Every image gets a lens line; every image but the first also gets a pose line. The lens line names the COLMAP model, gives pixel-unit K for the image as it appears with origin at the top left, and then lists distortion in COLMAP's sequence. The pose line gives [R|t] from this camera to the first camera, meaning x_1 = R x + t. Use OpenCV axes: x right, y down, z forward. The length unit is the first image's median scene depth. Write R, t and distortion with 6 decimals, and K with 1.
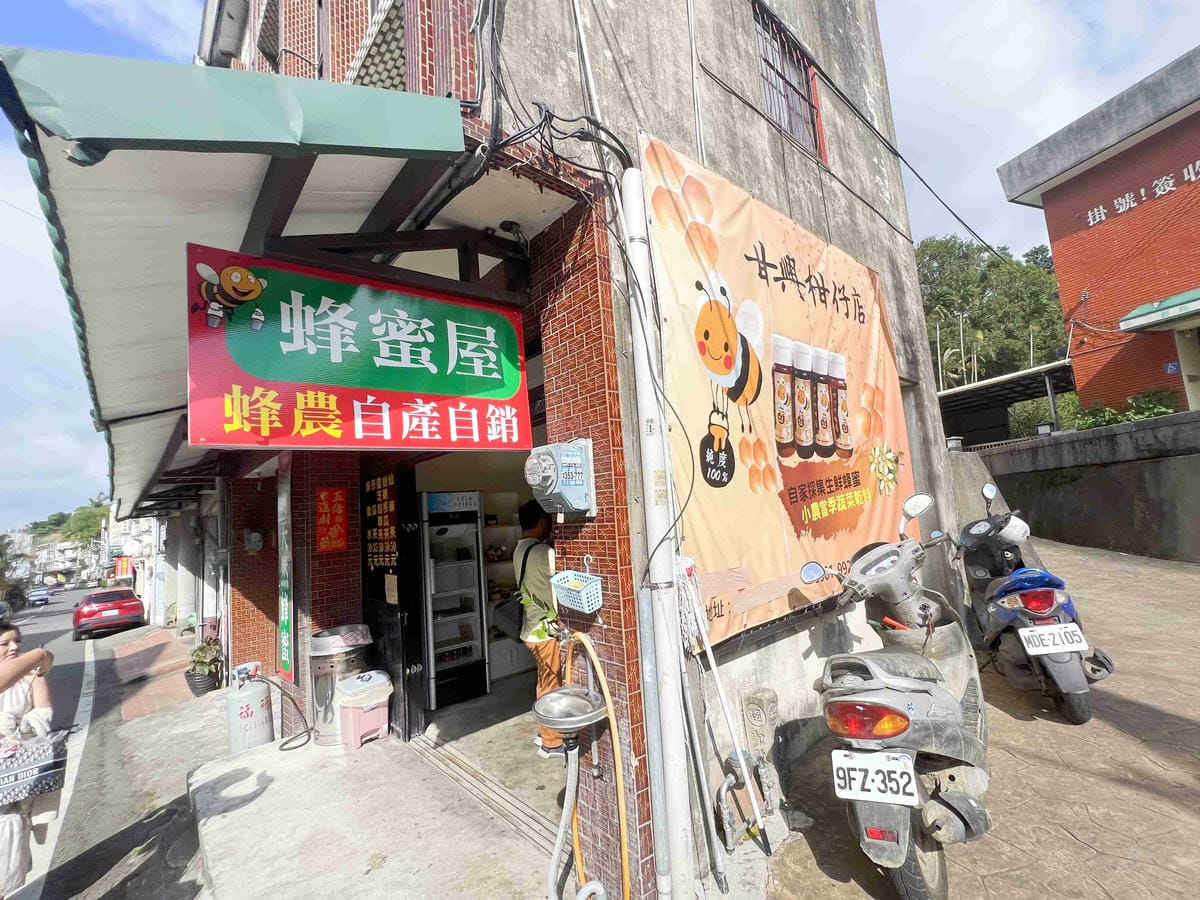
lens RADIAL K [[524.2, 0, 595.7], [0, 524.2, 446.7], [0, 0, 1]] dist [-0.000651, 0.000234]
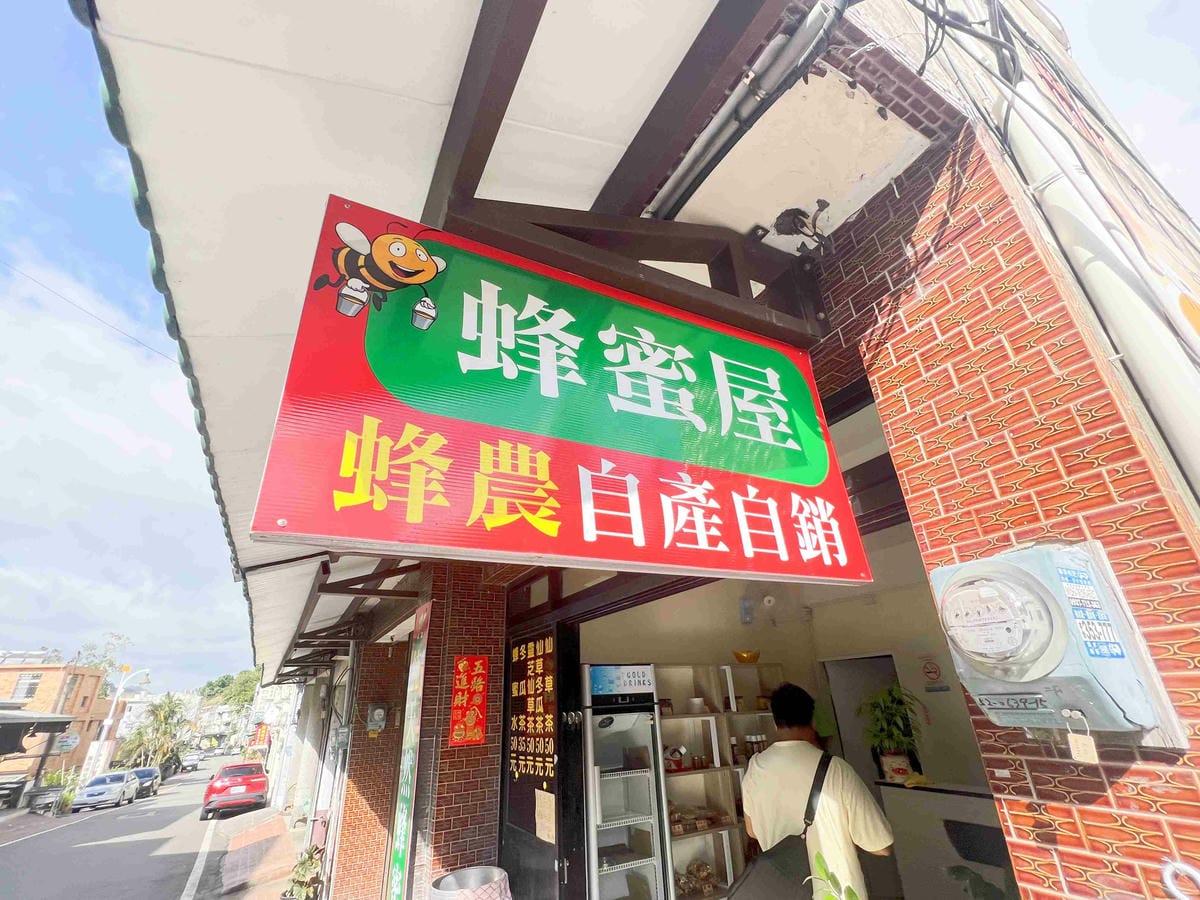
lens RADIAL K [[524.2, 0, 601.4], [0, 524.2, 449.5], [0, 0, 1]] dist [-0.000651, 0.000234]
pose [[0.977431, -0.059399, -0.202731, -0.294492], [-0.004381, 0.953751, -0.300567, 0.040956], [0.211208, 0.294672, 0.931965, 0.464071]]
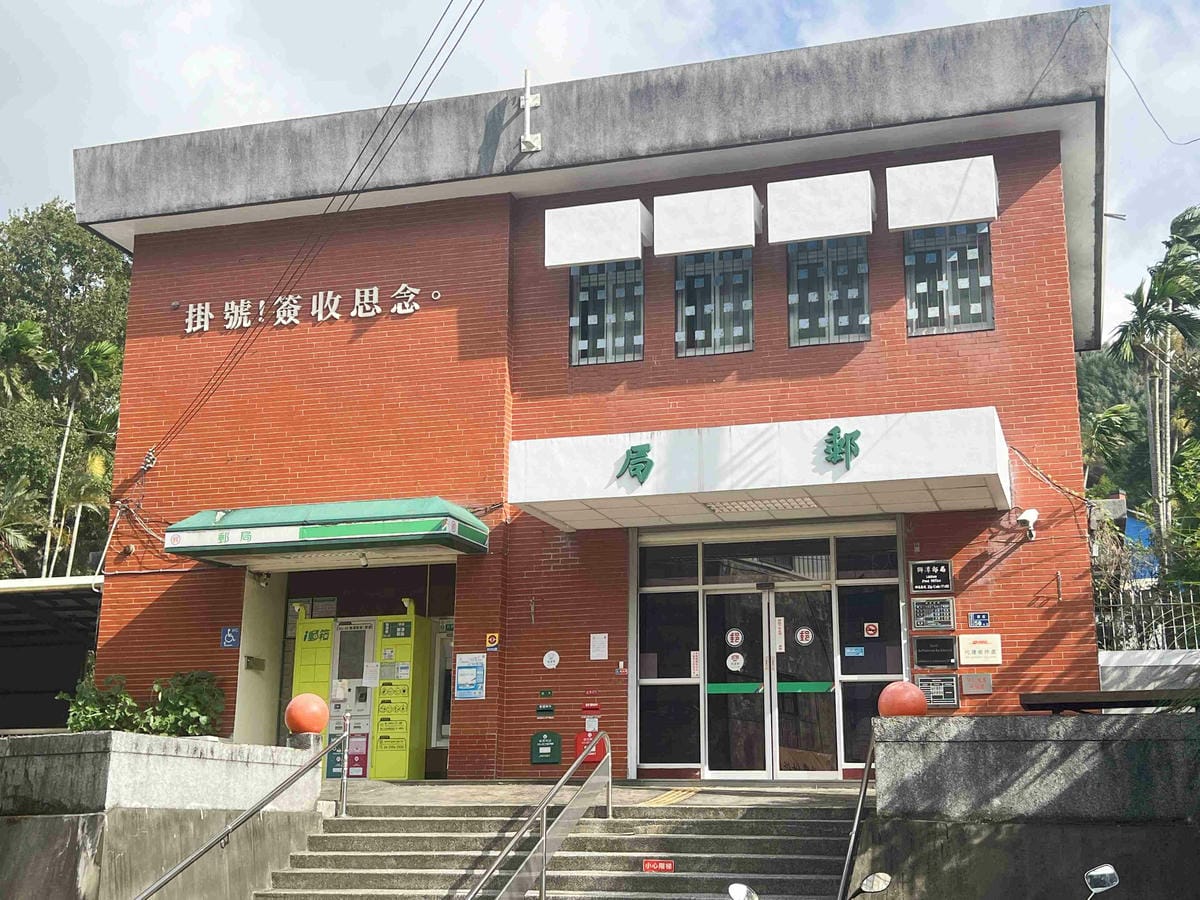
lens RADIAL K [[1510.4, 0, 600.1], [0, 1510.4, 450.4], [0, 0, 1]] dist [0.022291, 0.000000]
pose [[0.590938, 0.270273, 0.760095, 0.077760], [-0.154225, 0.962679, -0.222405, -0.037581], [-0.791838, 0.014202, 0.610566, -0.180697]]
